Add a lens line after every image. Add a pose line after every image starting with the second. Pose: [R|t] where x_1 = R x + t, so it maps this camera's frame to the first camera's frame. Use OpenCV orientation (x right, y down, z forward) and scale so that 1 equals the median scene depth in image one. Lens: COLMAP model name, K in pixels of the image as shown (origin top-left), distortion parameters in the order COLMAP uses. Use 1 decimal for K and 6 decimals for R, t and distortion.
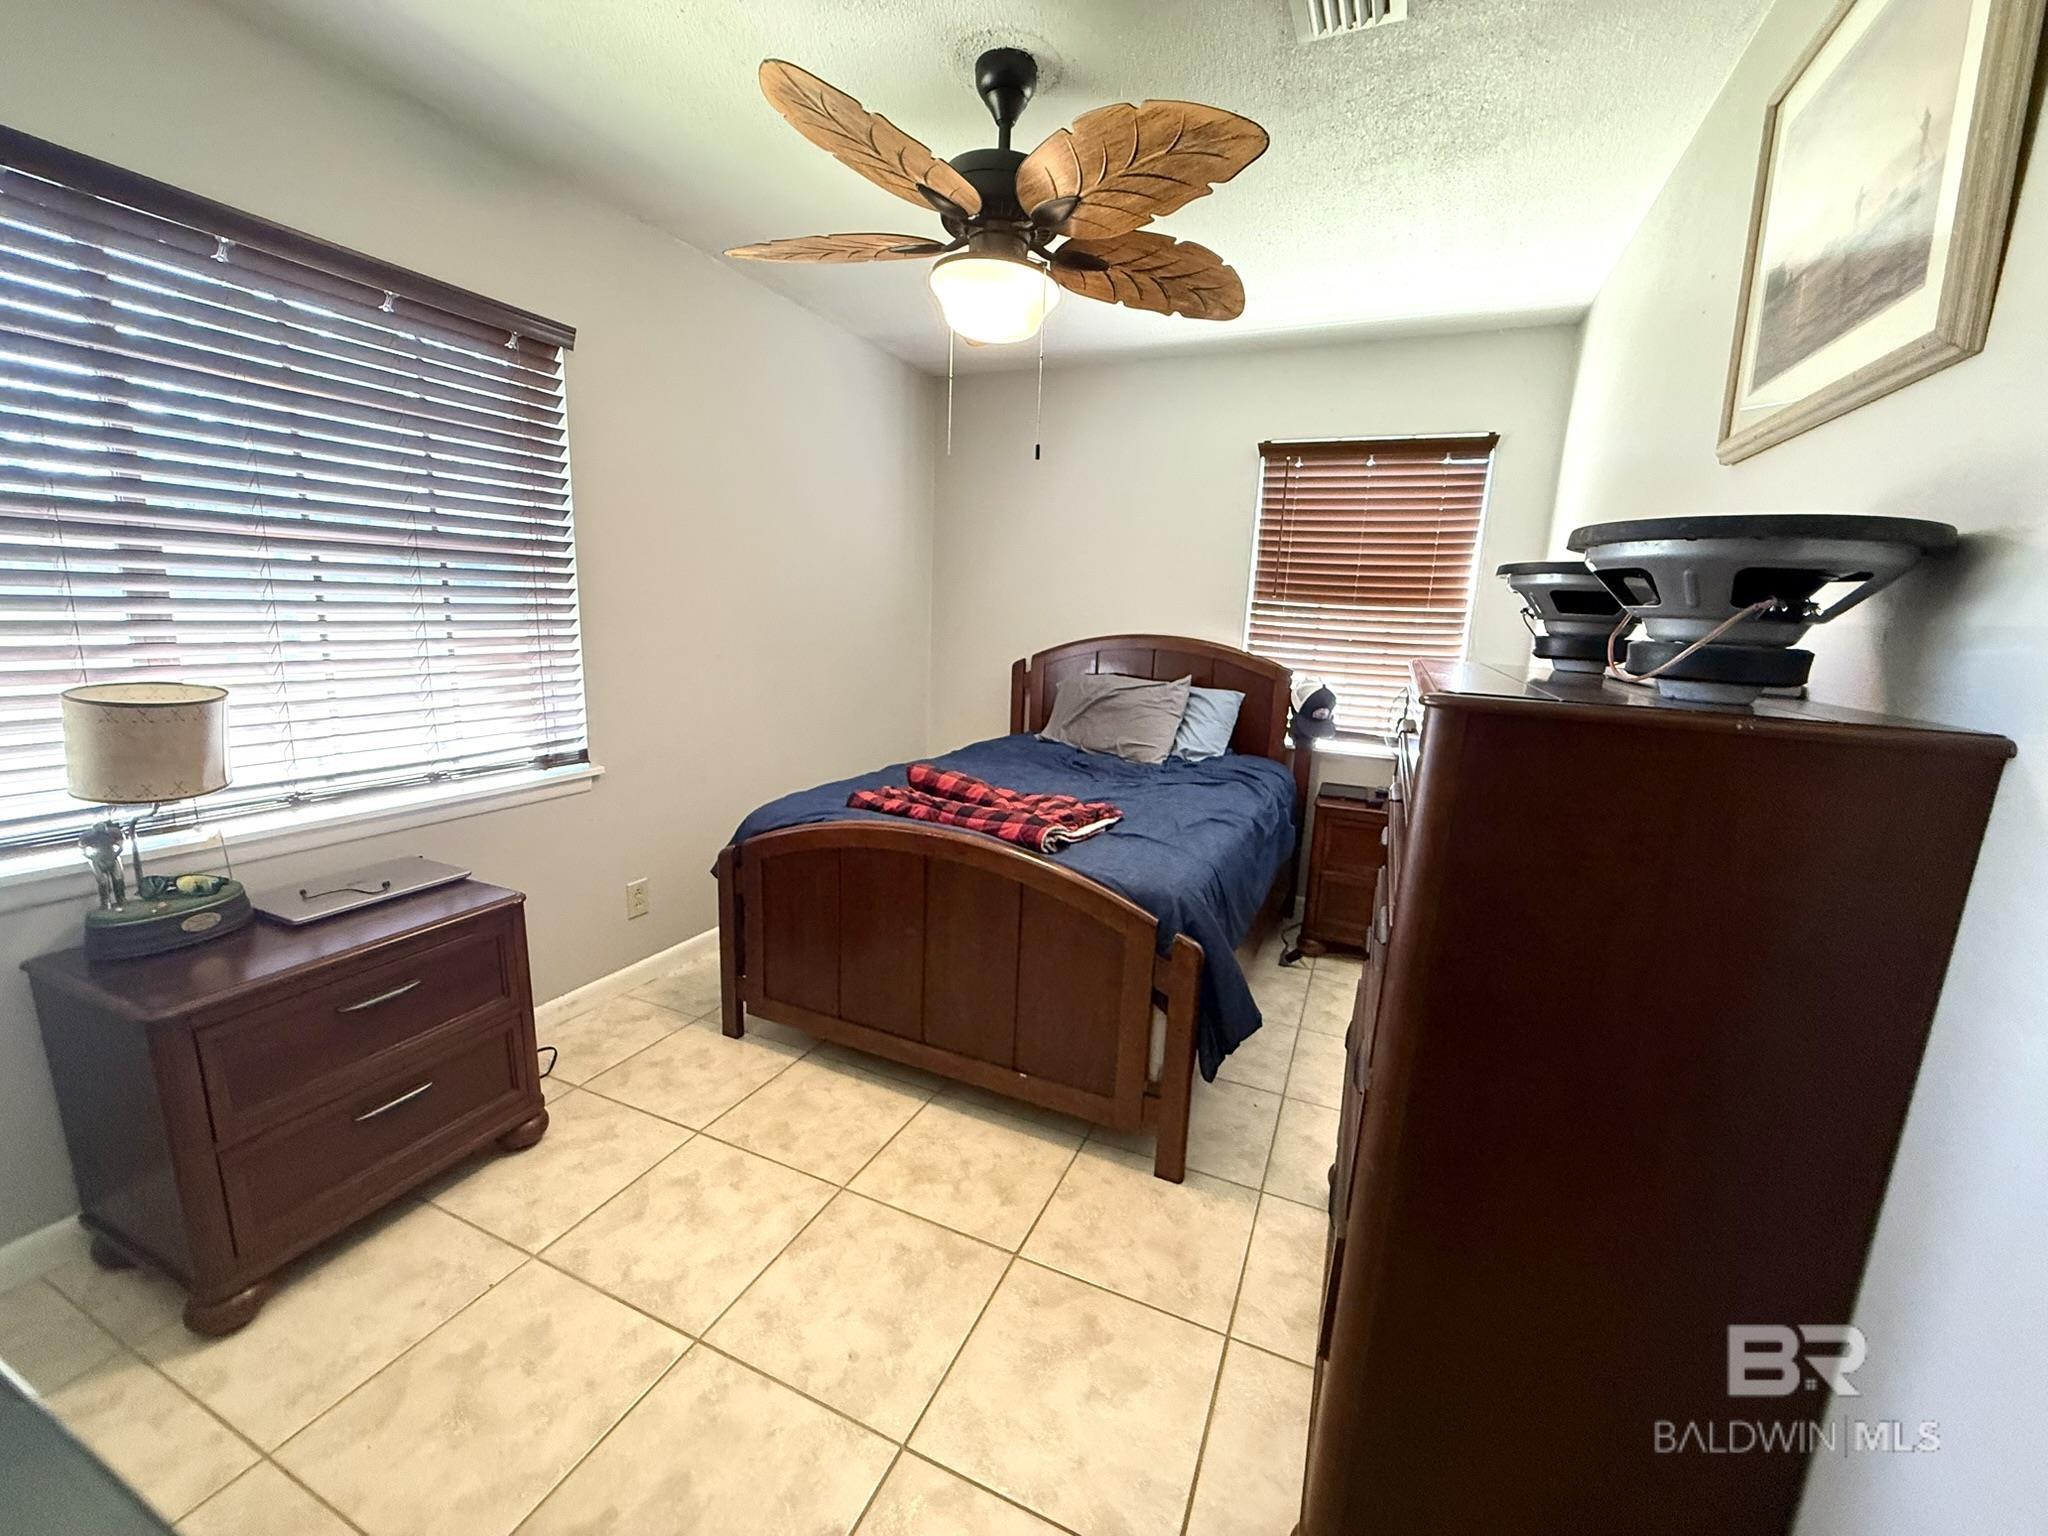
lens RADIAL K [[818.2, 0, 1027.1], [0, 818.2, 768.4], [0, 0, 1]] dist [-0.002379, 0.000212]
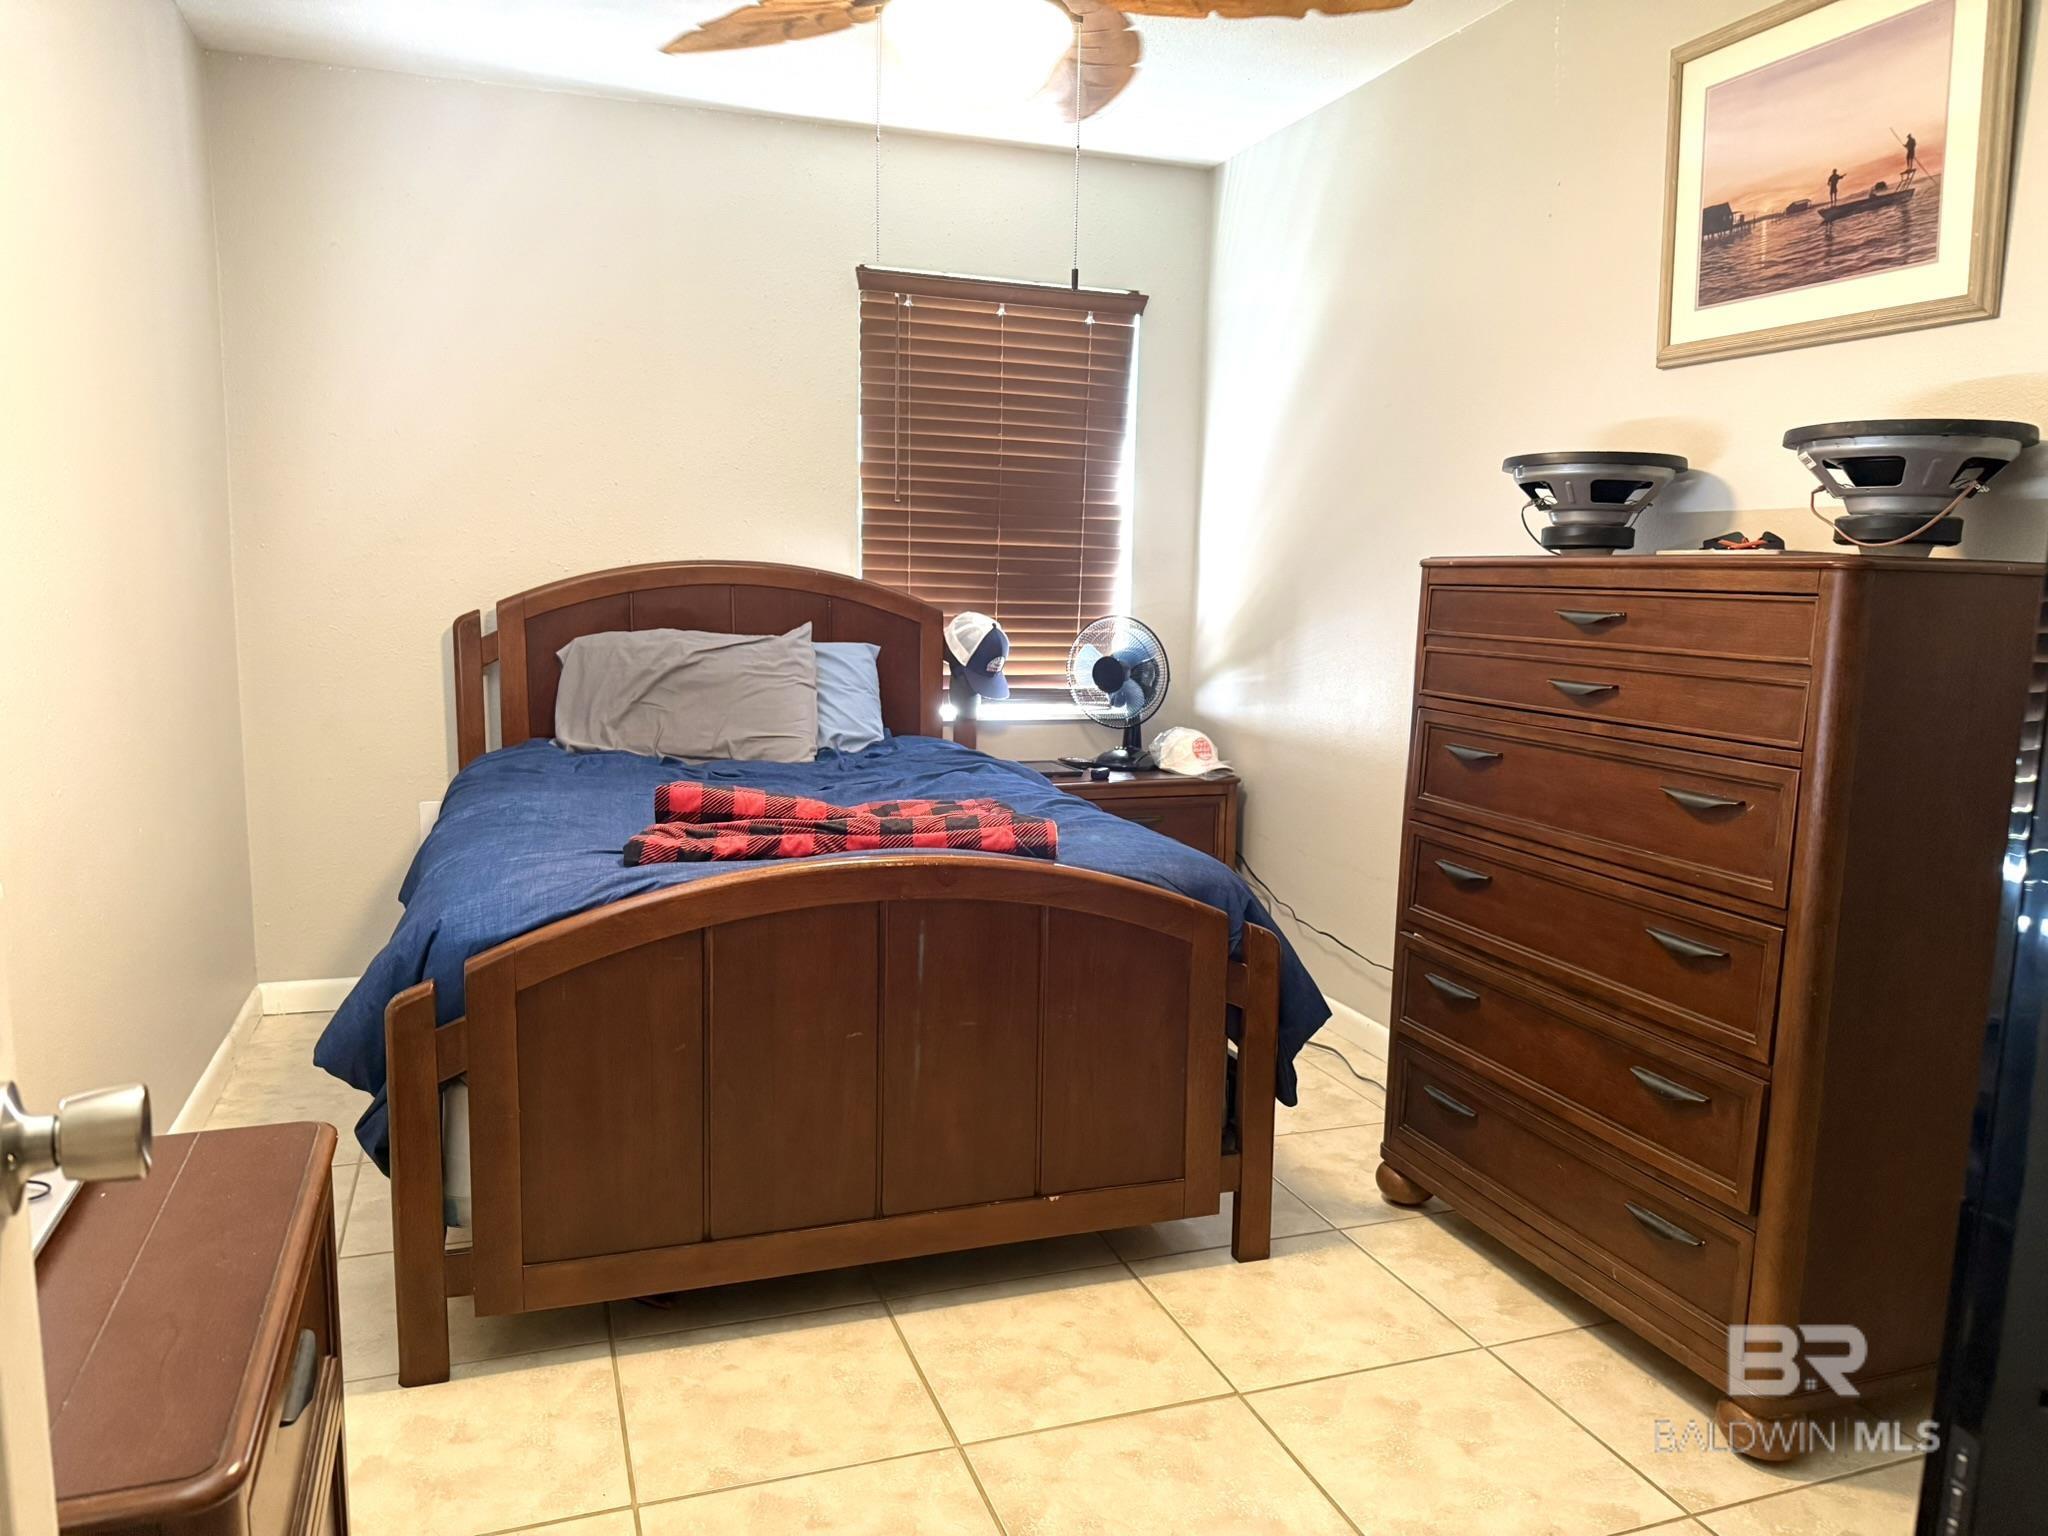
lens RADIAL K [[1461.0, 0, 1027.8], [0, 1461.0, 770.0], [0, 0, 1]] dist [0.063518, -0.090737]
pose [[0.722566, -0.117678, 0.681212, -0.556595], [0.142569, 0.989588, 0.019725, 0.001923], [-0.676441, 0.082867, 0.731820, 0.078386]]
